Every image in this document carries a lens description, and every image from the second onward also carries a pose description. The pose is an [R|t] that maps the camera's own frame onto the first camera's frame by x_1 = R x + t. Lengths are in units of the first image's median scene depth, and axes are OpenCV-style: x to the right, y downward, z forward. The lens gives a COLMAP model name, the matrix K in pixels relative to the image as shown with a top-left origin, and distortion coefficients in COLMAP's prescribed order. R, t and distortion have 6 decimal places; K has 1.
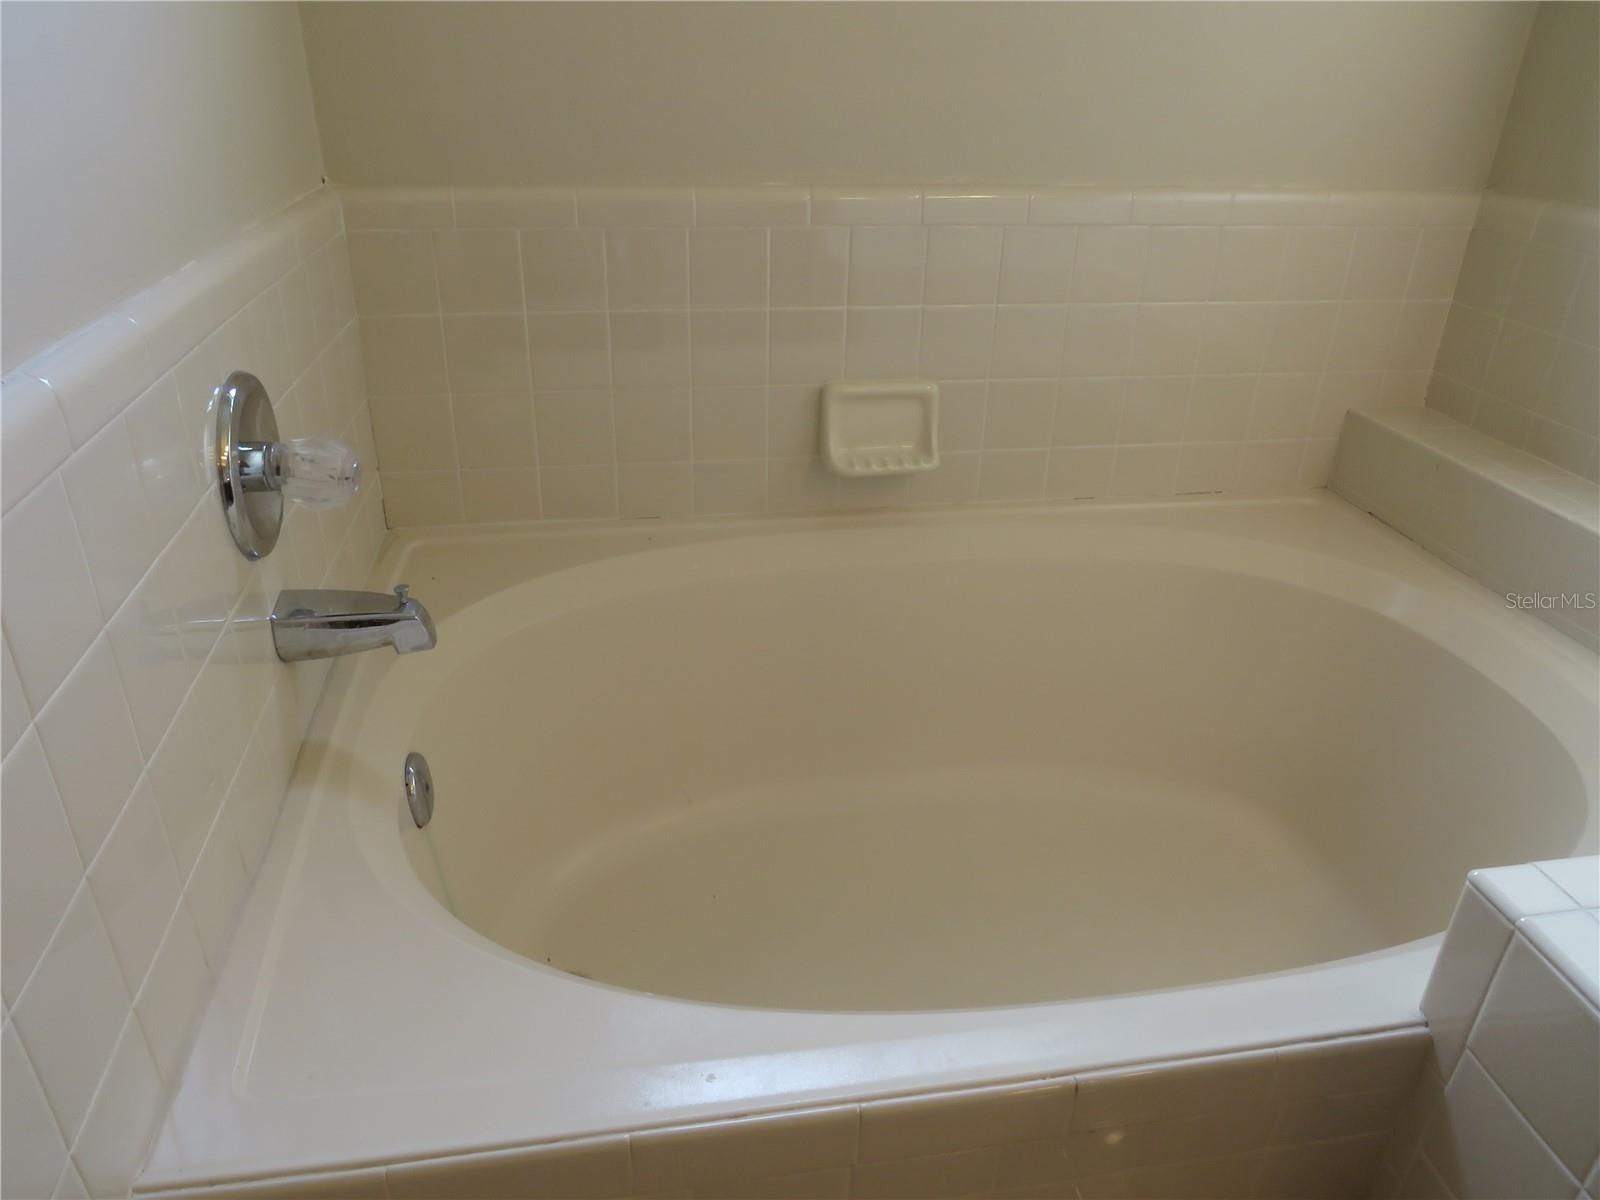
lens RADIAL K [[1135.5, 0, 800.0], [0, 1135.5, 600.0], [0, 0, 1]] dist [-0.030541, 0.003275]
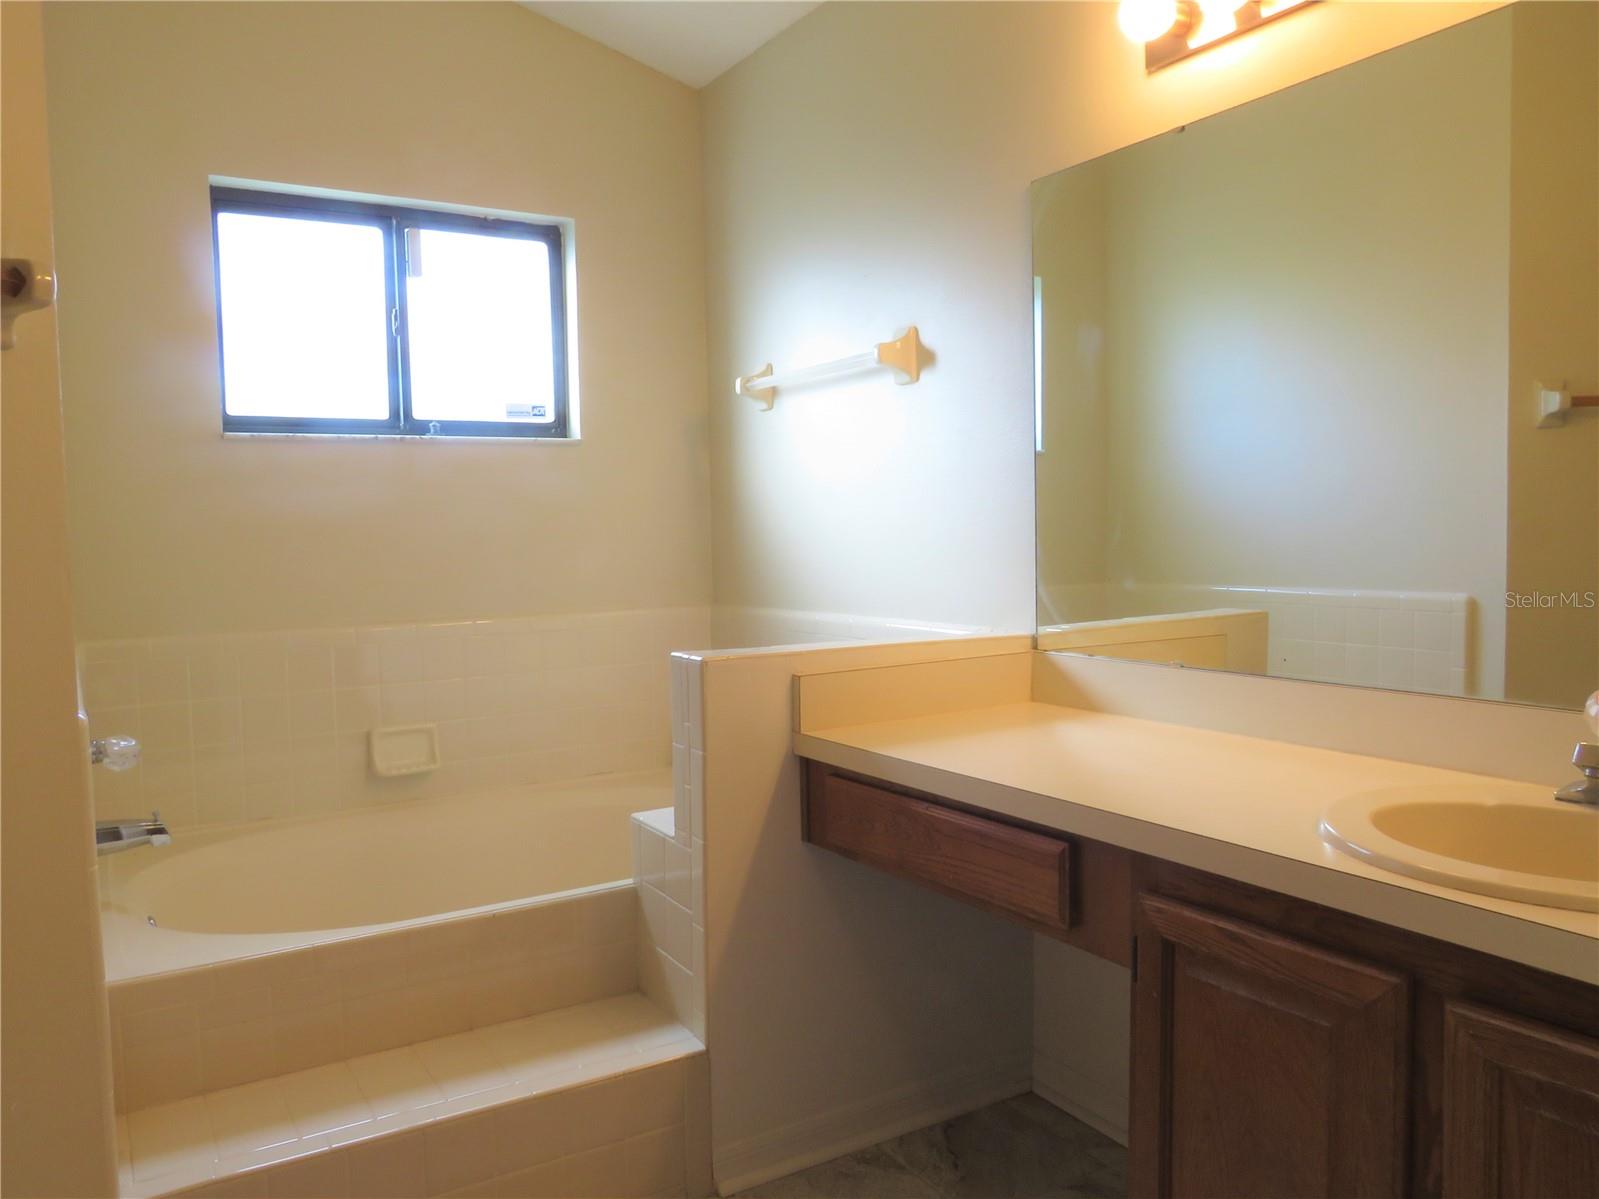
lens RADIAL K [[1134.8, 0, 799.5], [0, 1134.8, 599.5], [0, 0, 1]] dist [-0.030541, 0.003275]
pose [[0.916855, -0.063560, 0.394129, -0.045986], [0.213006, 0.912862, -0.348297, 0.385350], [-0.337647, 0.403290, 0.850501, -0.819508]]
